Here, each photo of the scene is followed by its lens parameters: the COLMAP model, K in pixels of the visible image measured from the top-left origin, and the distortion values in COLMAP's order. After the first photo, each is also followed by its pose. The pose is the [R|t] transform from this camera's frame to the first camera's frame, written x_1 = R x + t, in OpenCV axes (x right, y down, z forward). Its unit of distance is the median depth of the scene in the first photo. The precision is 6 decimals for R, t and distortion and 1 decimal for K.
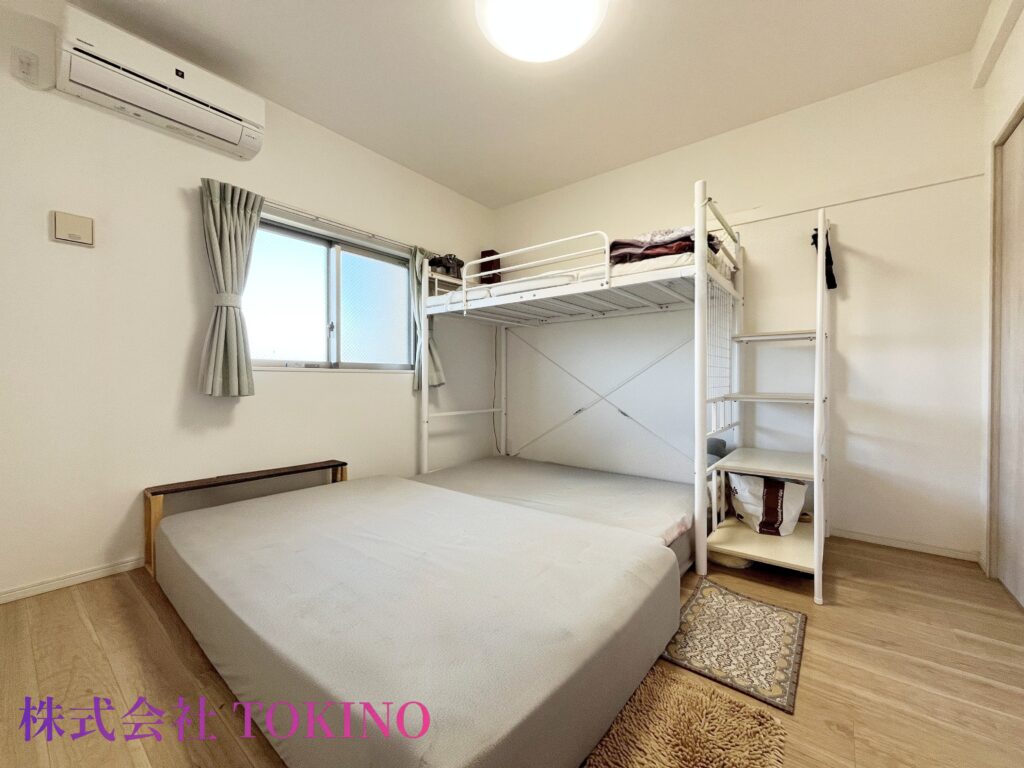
lens RADIAL K [[412.4, 0, 512.0], [0, 412.4, 384.0], [0, 0, 1]] dist [-0.026101, 0.000046]
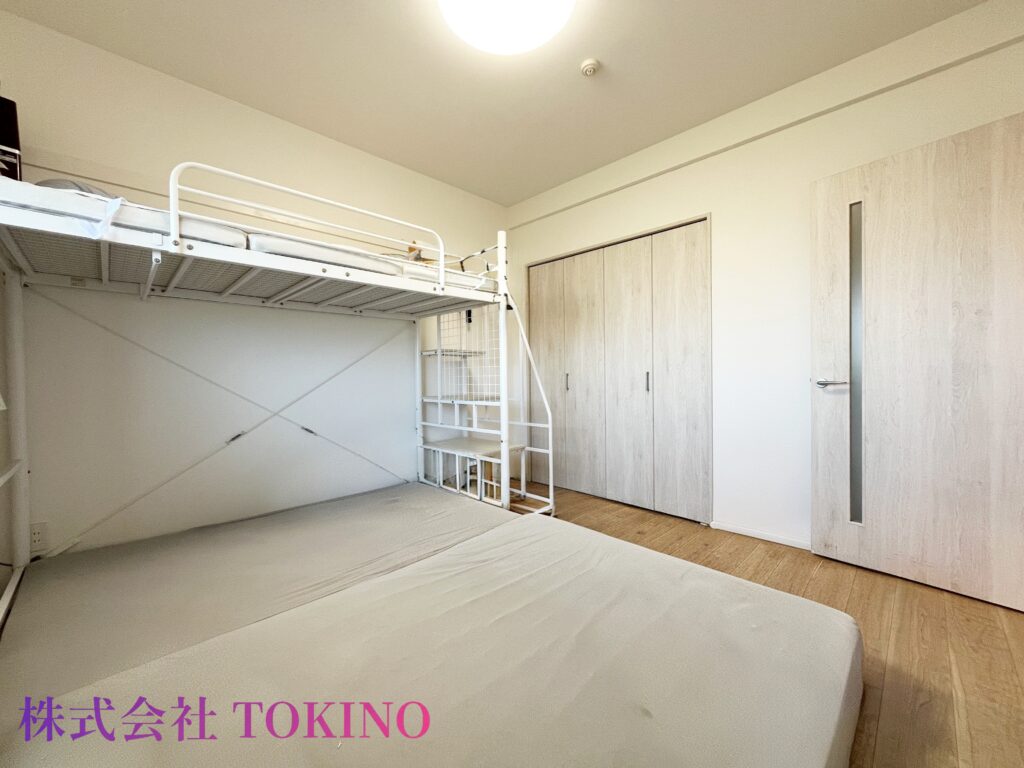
lens RADIAL K [[412.4, 0, 512.0], [0, 412.4, 384.0], [0, 0, 1]] dist [-0.026101, 0.000046]
pose [[0.118660, -0.013337, 0.992845, -0.502873], [0.019216, 0.999753, 0.011134, -0.022920], [-0.992749, 0.017757, 0.118887, 0.517496]]
